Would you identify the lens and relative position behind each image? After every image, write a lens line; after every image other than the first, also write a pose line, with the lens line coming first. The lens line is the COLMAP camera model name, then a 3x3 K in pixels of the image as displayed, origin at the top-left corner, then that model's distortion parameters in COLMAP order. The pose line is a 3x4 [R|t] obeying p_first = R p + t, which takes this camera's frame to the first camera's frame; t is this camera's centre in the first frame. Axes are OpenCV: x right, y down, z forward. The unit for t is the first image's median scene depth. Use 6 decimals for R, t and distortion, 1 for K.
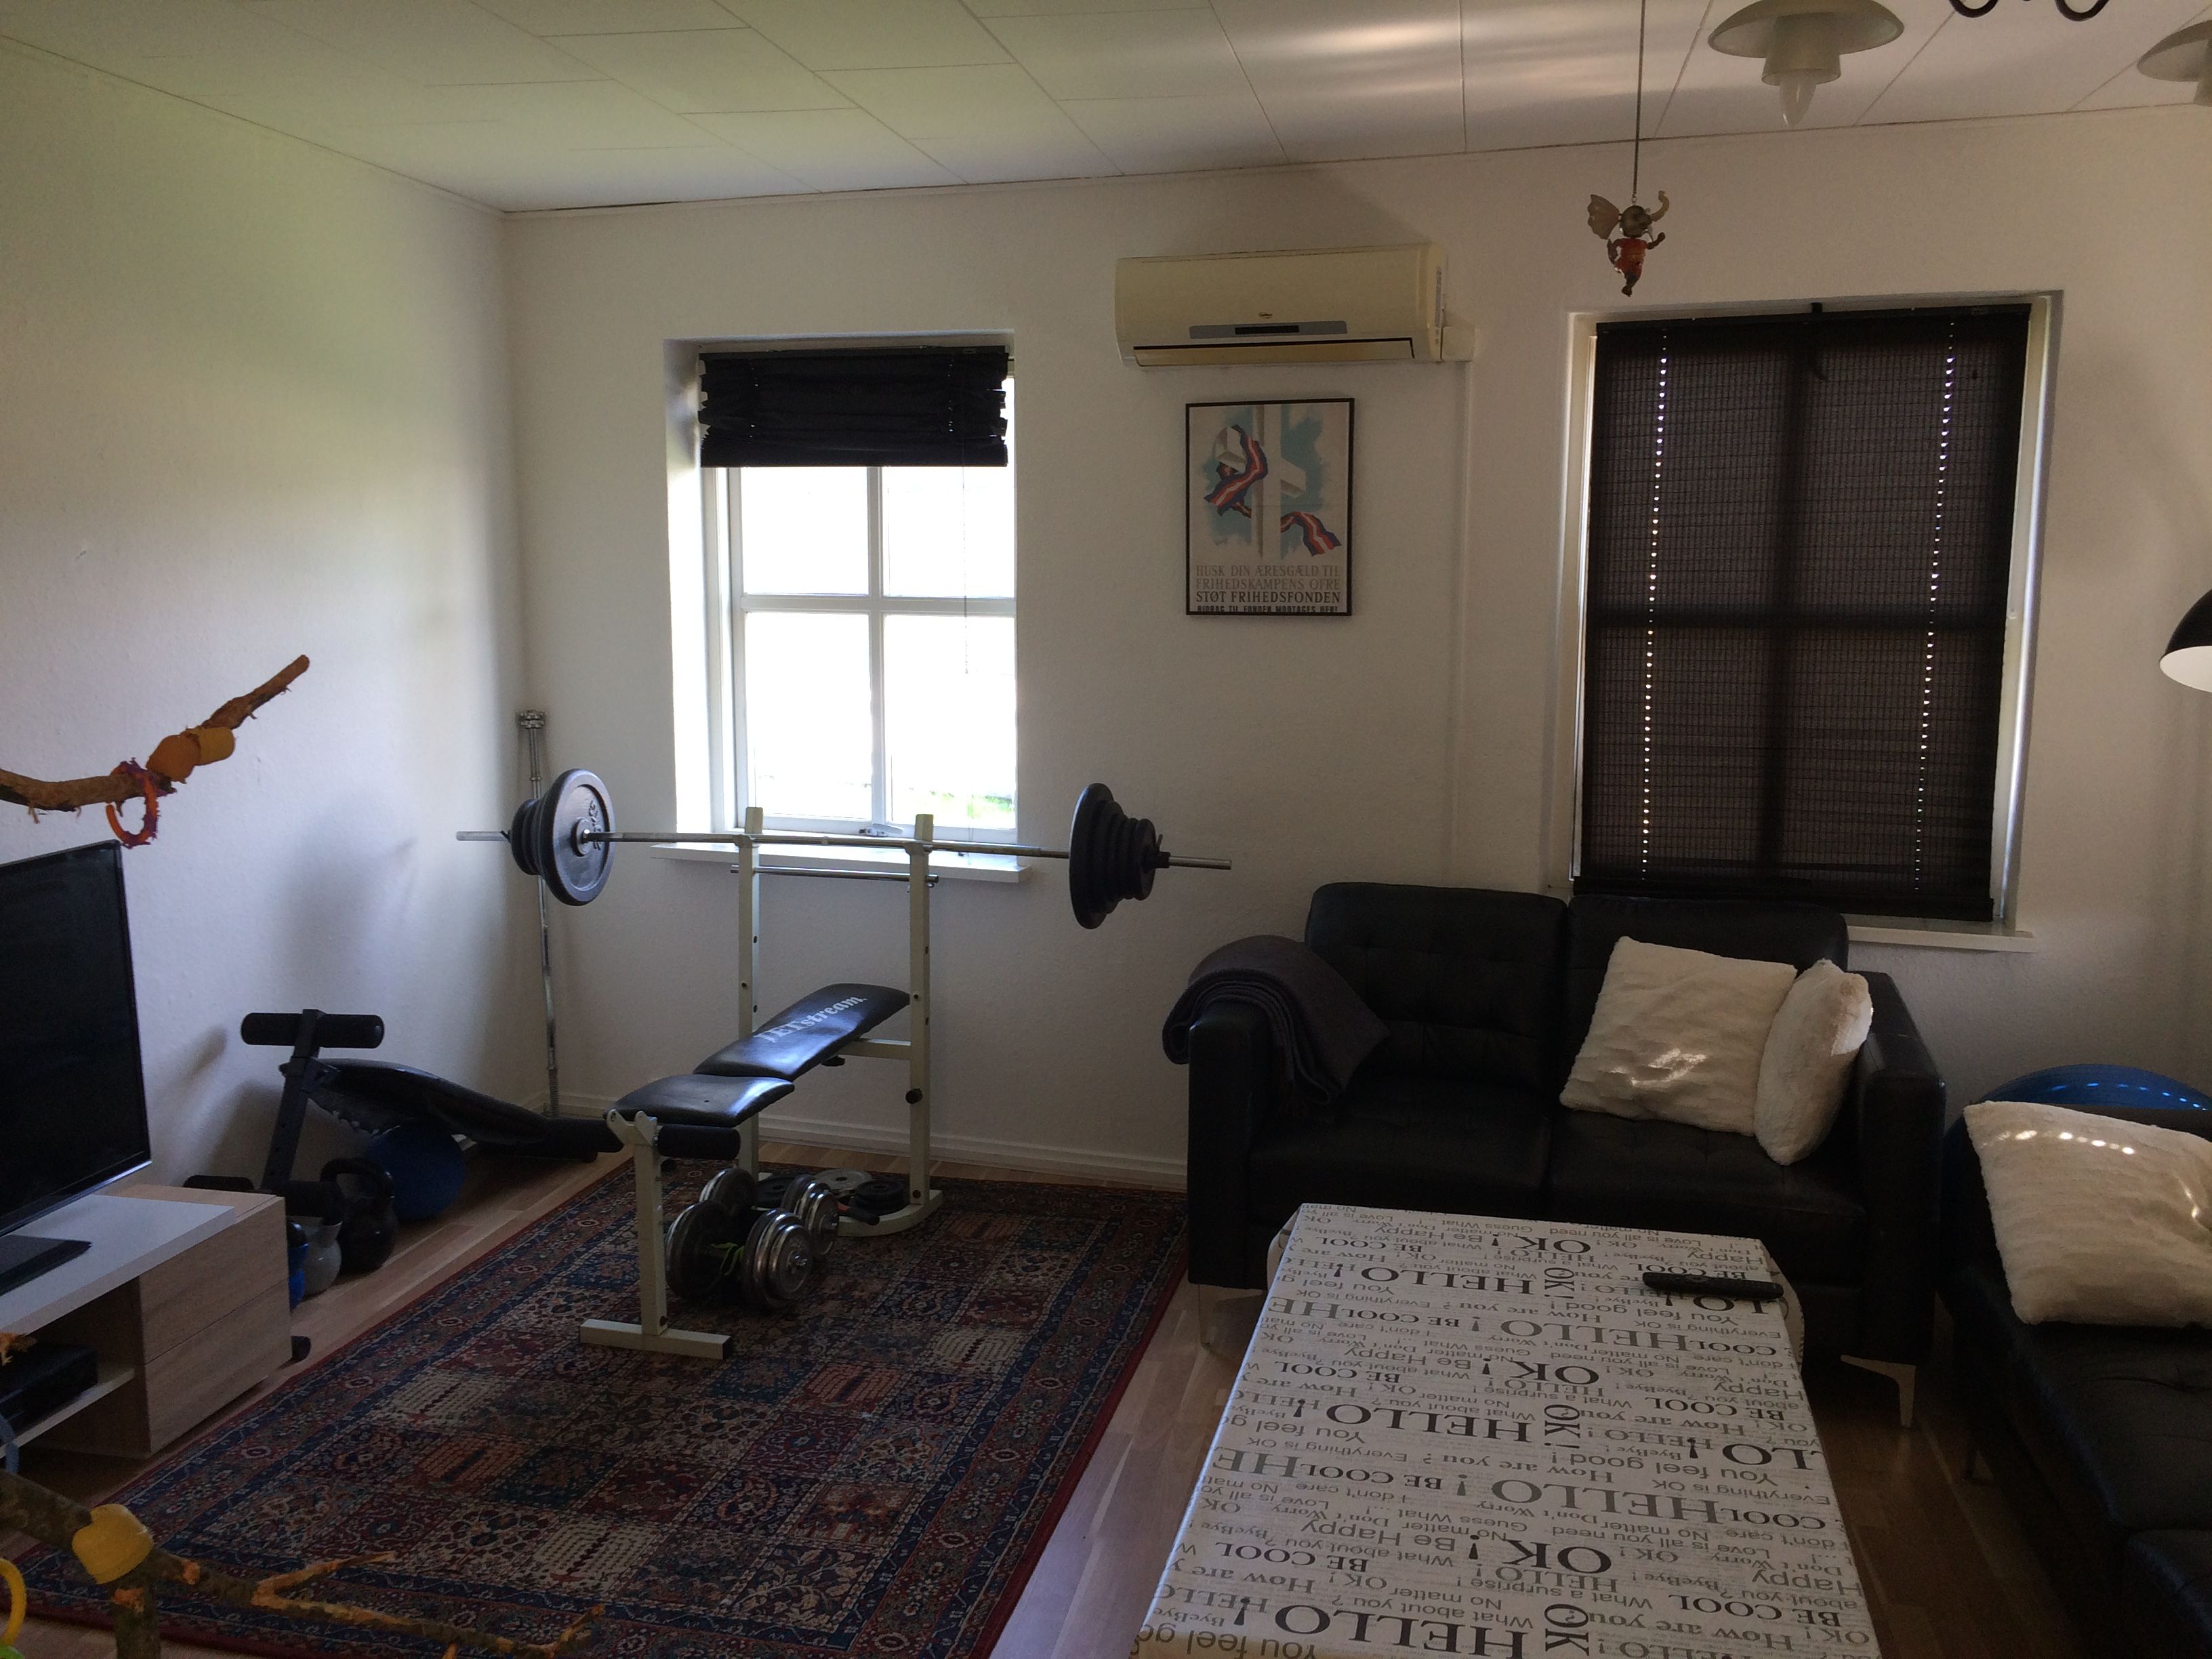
lens RADIAL K [[1901.9, 0, 1106.0], [0, 1901.9, 829.5], [0, 0, 1]] dist [0.083359, -0.119016]
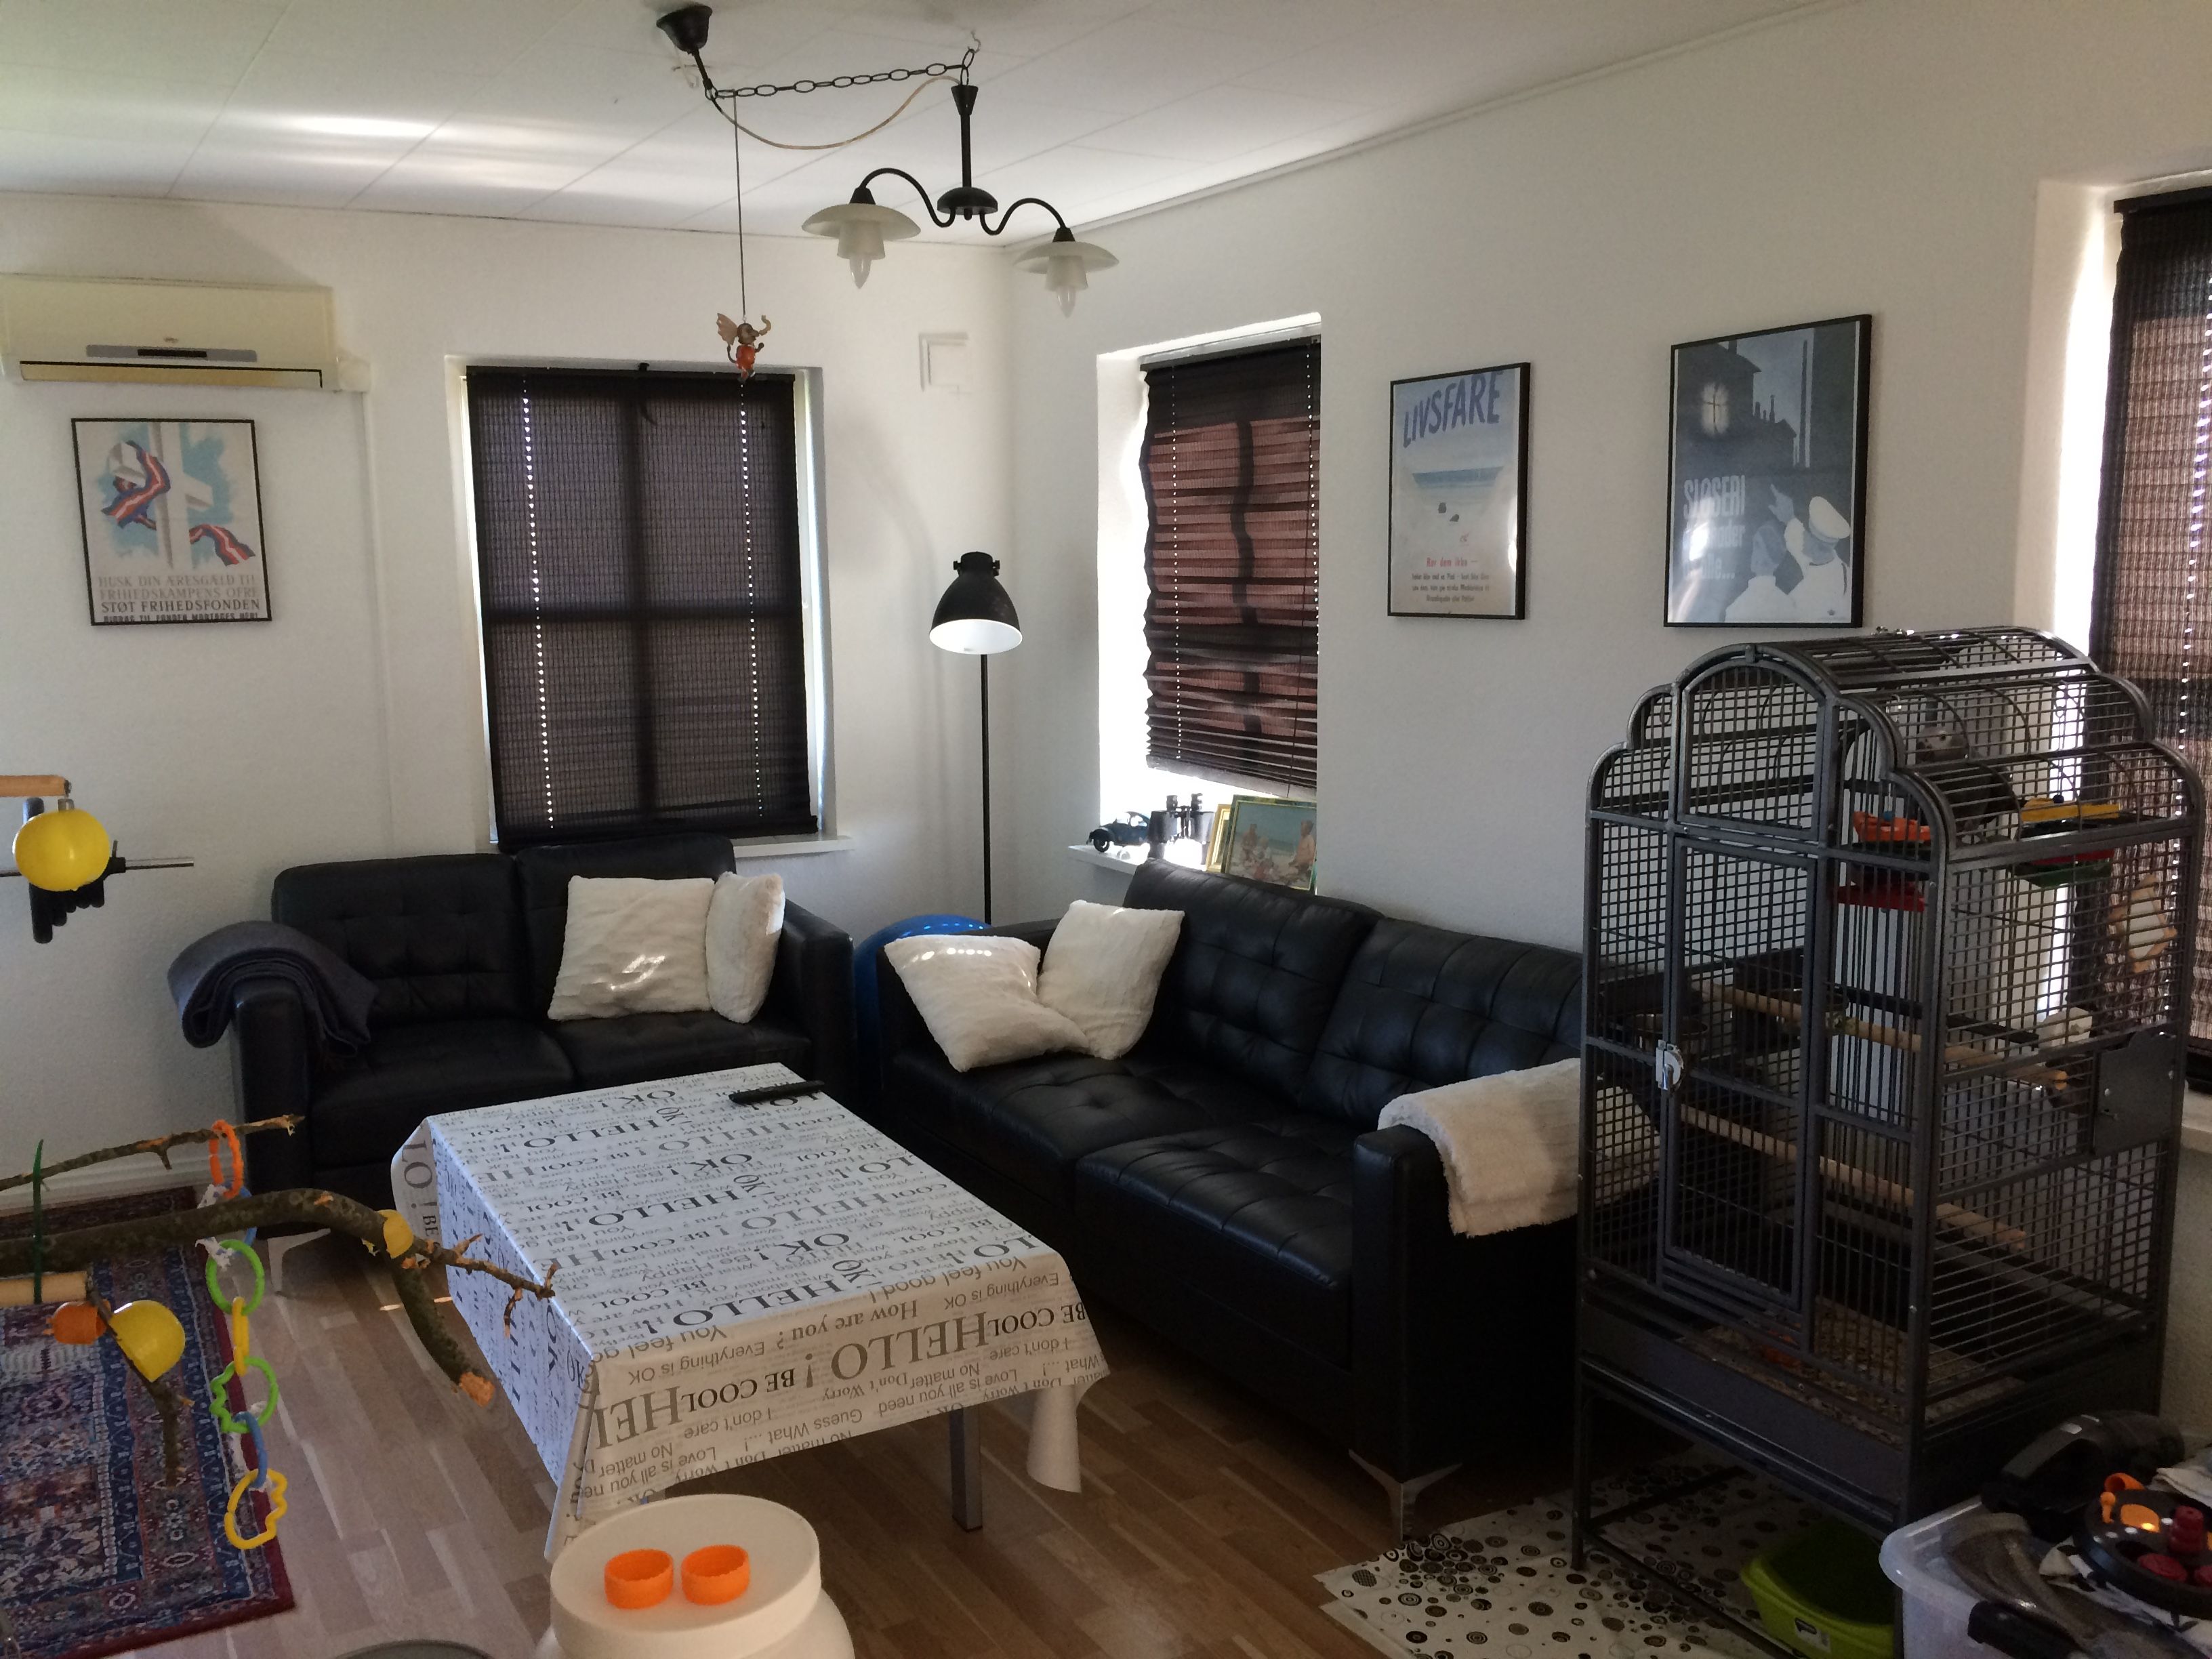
lens RADIAL K [[1901.9, 0, 1106.0], [0, 1901.9, 829.5], [0, 0, 1]] dist [0.083359, -0.119016]
pose [[0.740092, -0.108535, 0.663690, -0.278858], [0.110453, 0.993107, 0.039237, 0.015798], [-0.663374, 0.044267, 0.746978, -0.132356]]
